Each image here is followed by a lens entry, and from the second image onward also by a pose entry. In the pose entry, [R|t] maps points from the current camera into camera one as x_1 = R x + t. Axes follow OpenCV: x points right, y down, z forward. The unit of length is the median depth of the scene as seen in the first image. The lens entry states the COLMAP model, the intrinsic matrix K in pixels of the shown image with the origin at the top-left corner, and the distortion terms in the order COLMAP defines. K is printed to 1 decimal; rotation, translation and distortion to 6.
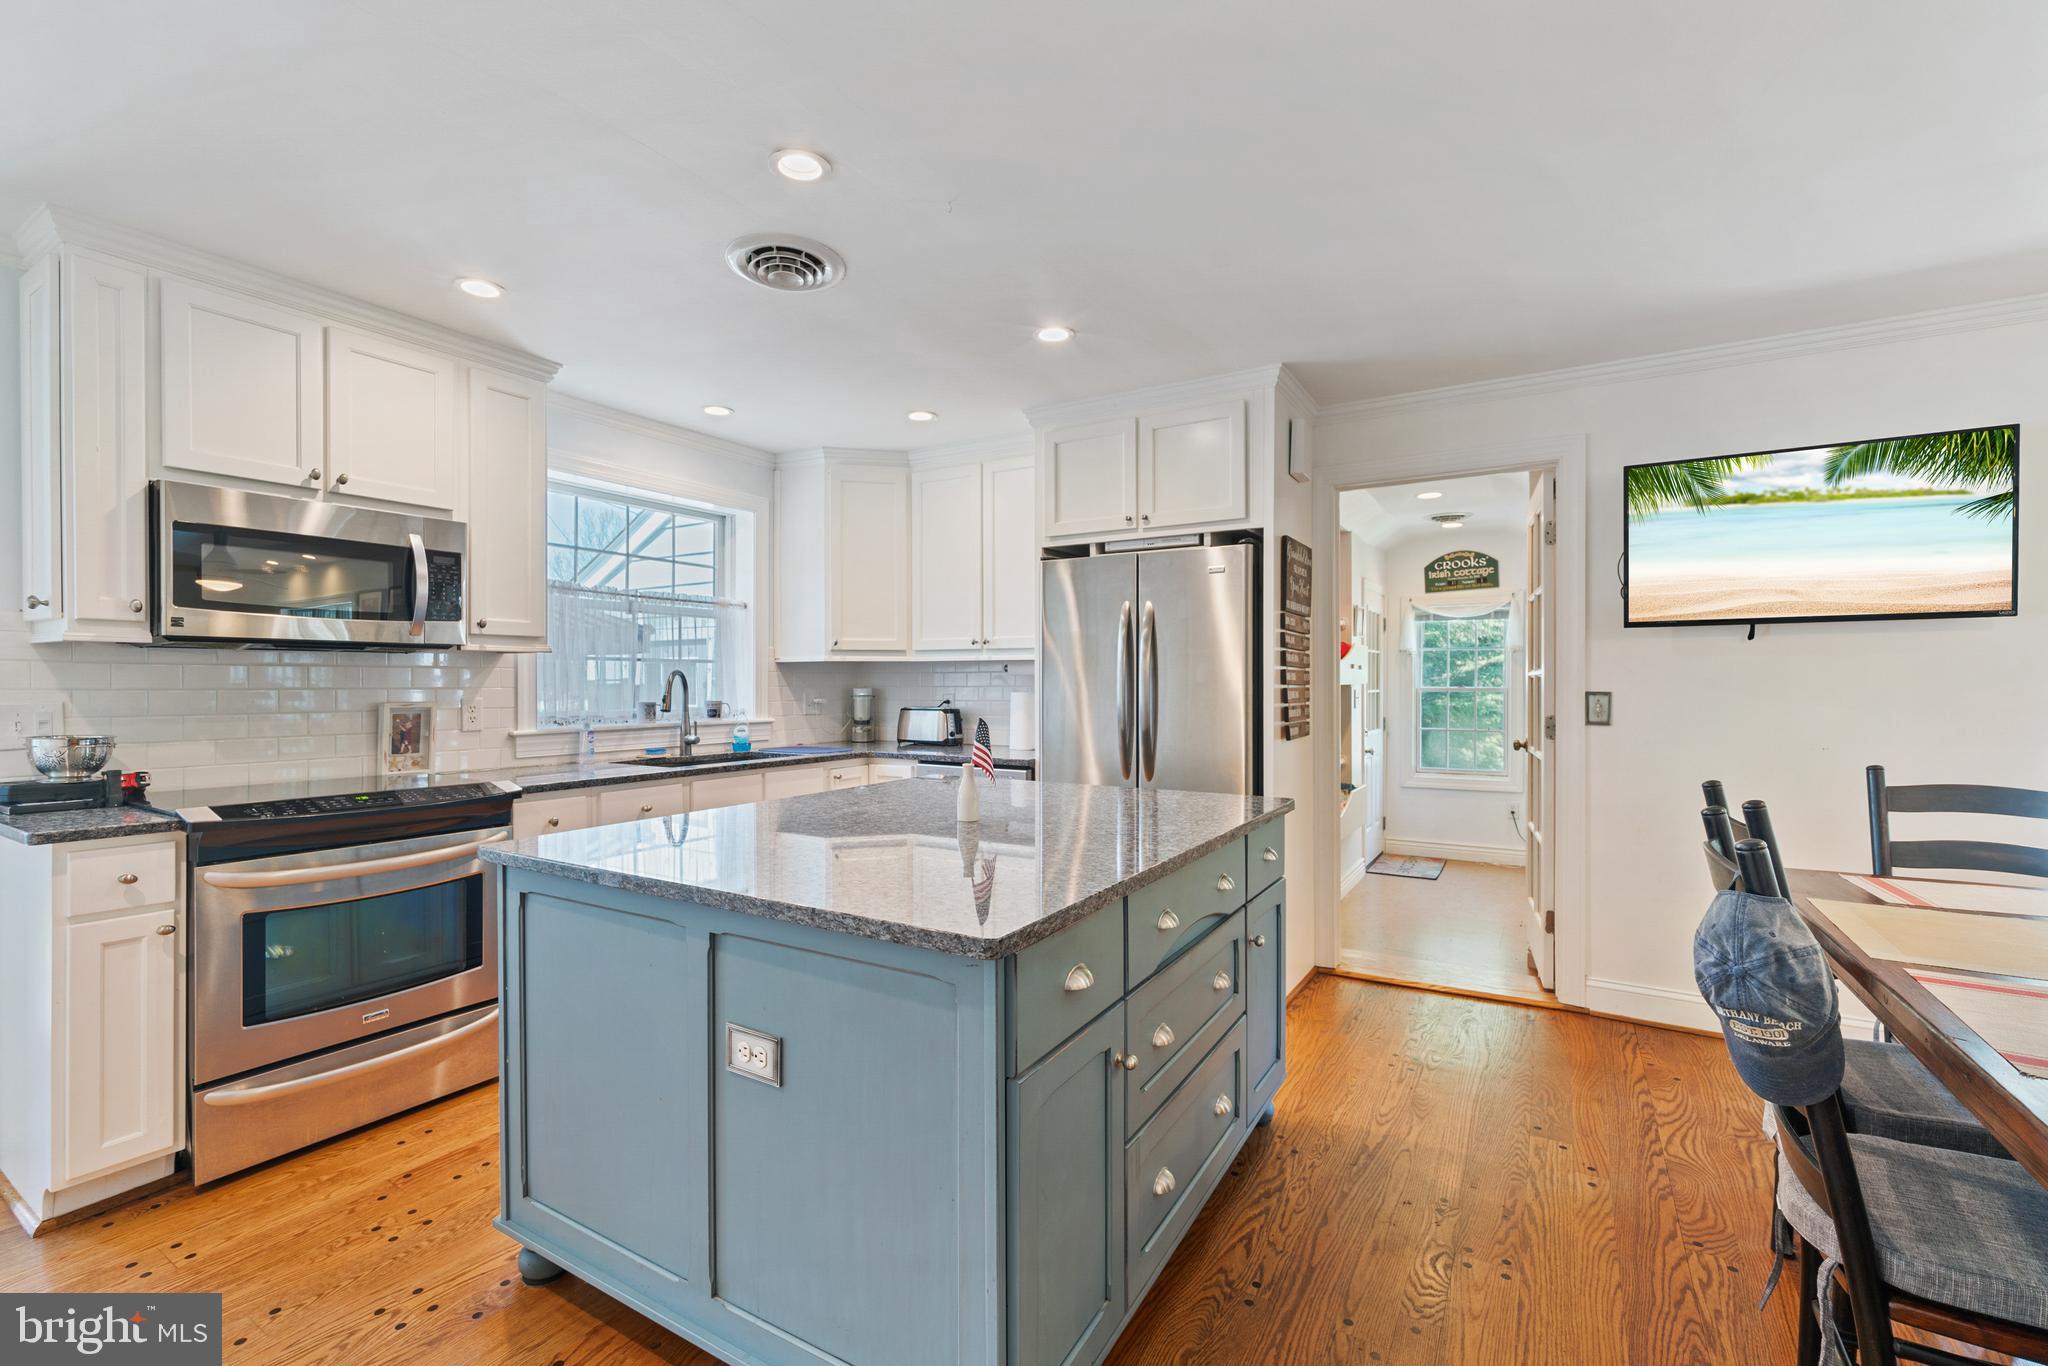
lens RADIAL K [[903.5, 0, 1034.6], [0, 903.5, 677.4], [0, 0, 1]] dist [-0.002812, 0.000650]
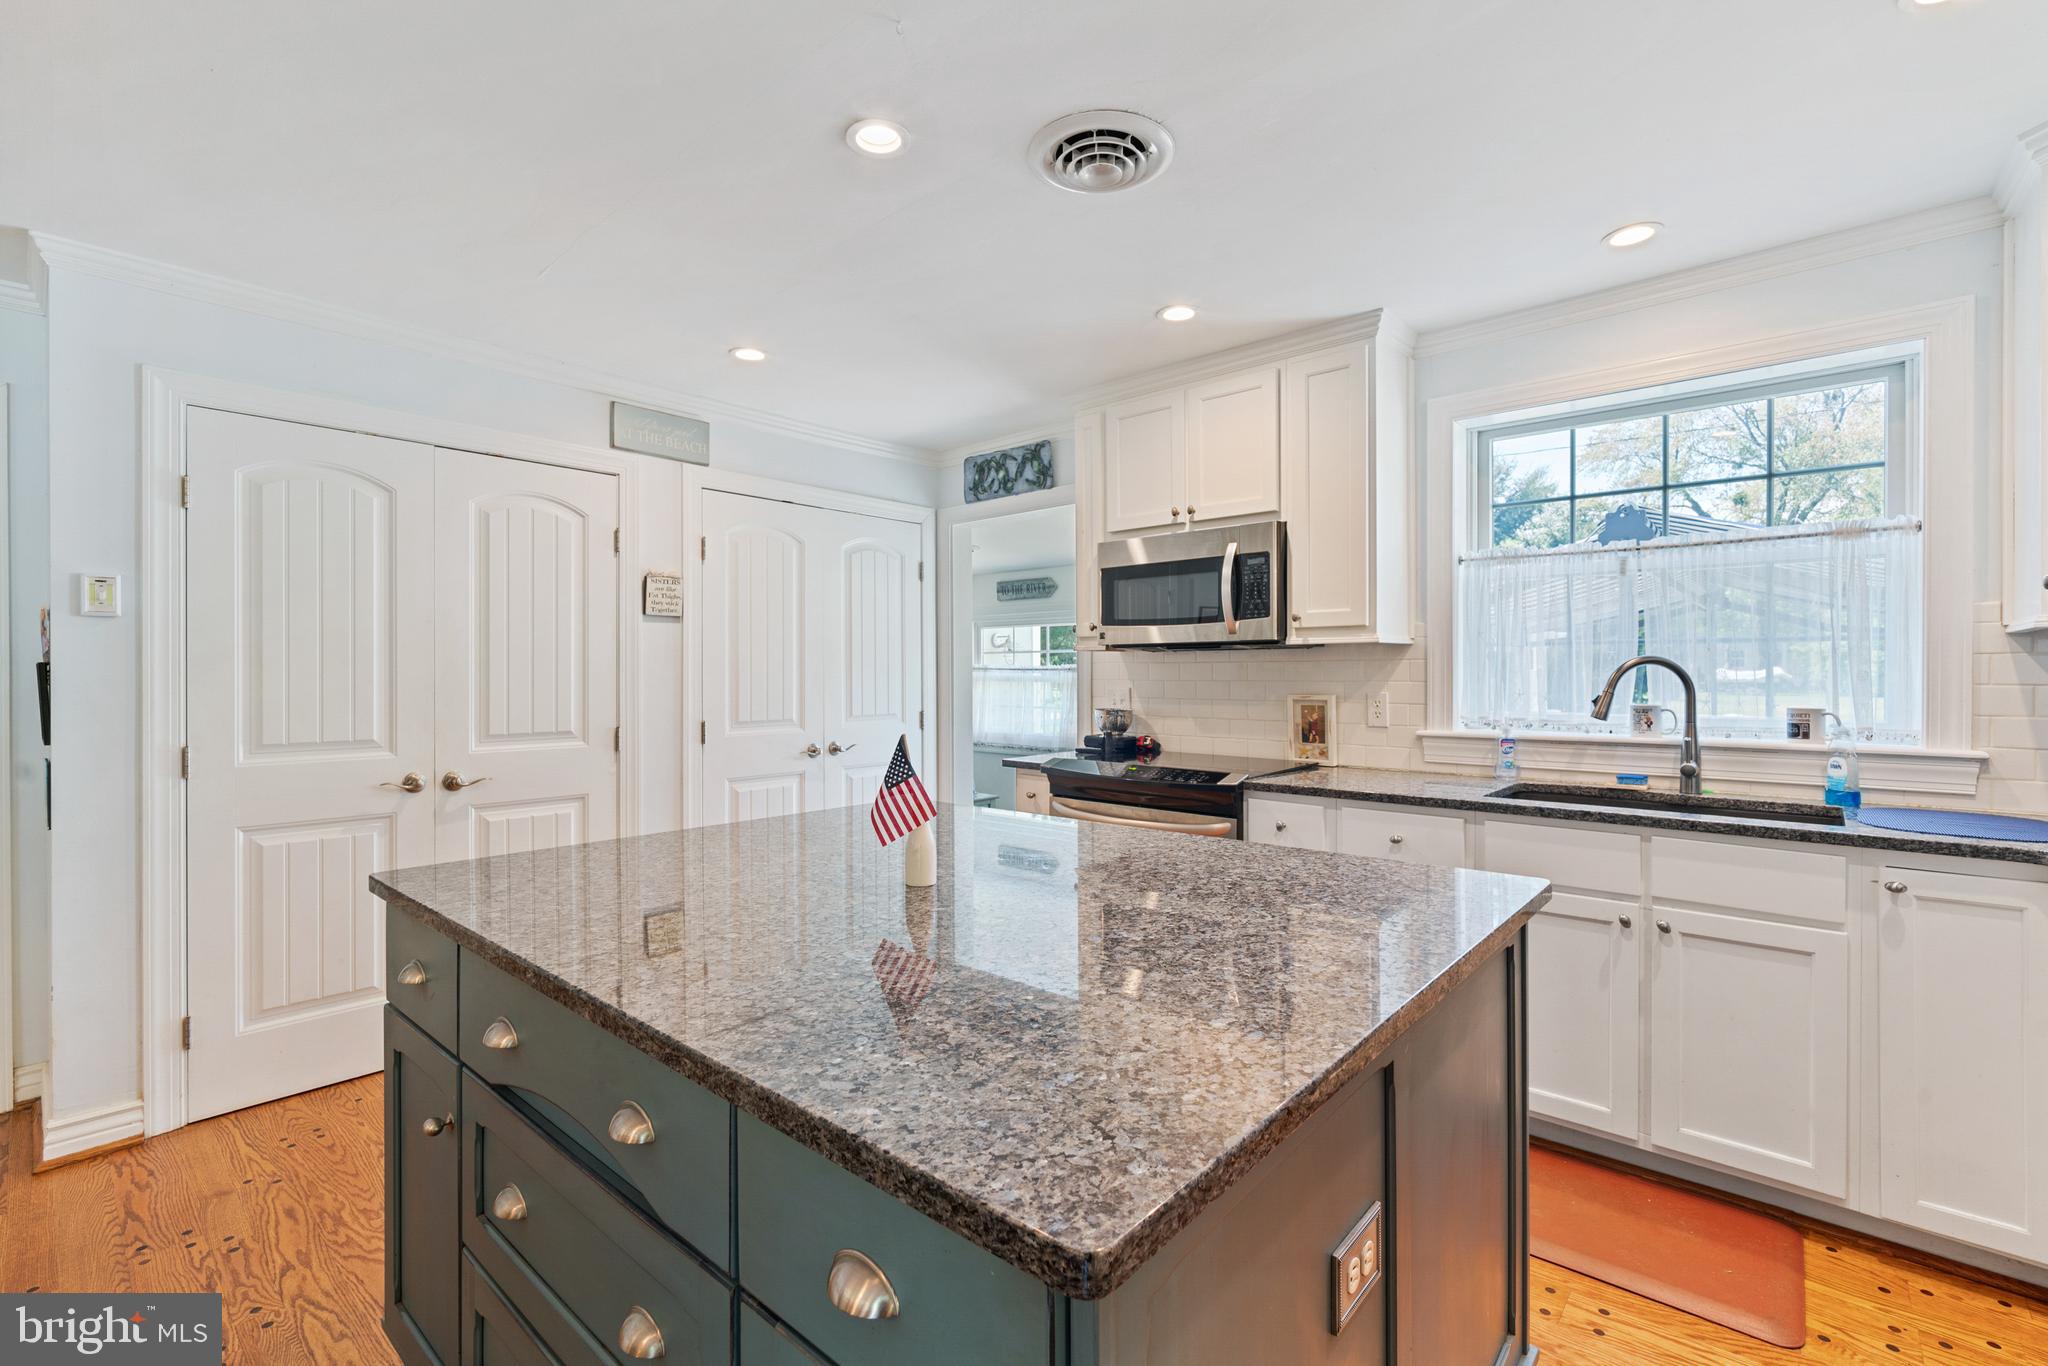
lens RADIAL K [[903.5, 0, 1017.5], [0, 903.5, 674.1], [0, 0, 1]] dist [-0.002812, 0.000650]
pose [[-0.215710, -0.000108, -0.976457, 0.401624], [0.006085, 0.999980, -0.001455, 0.002889], [0.976438, -0.006255, -0.215705, 0.859571]]
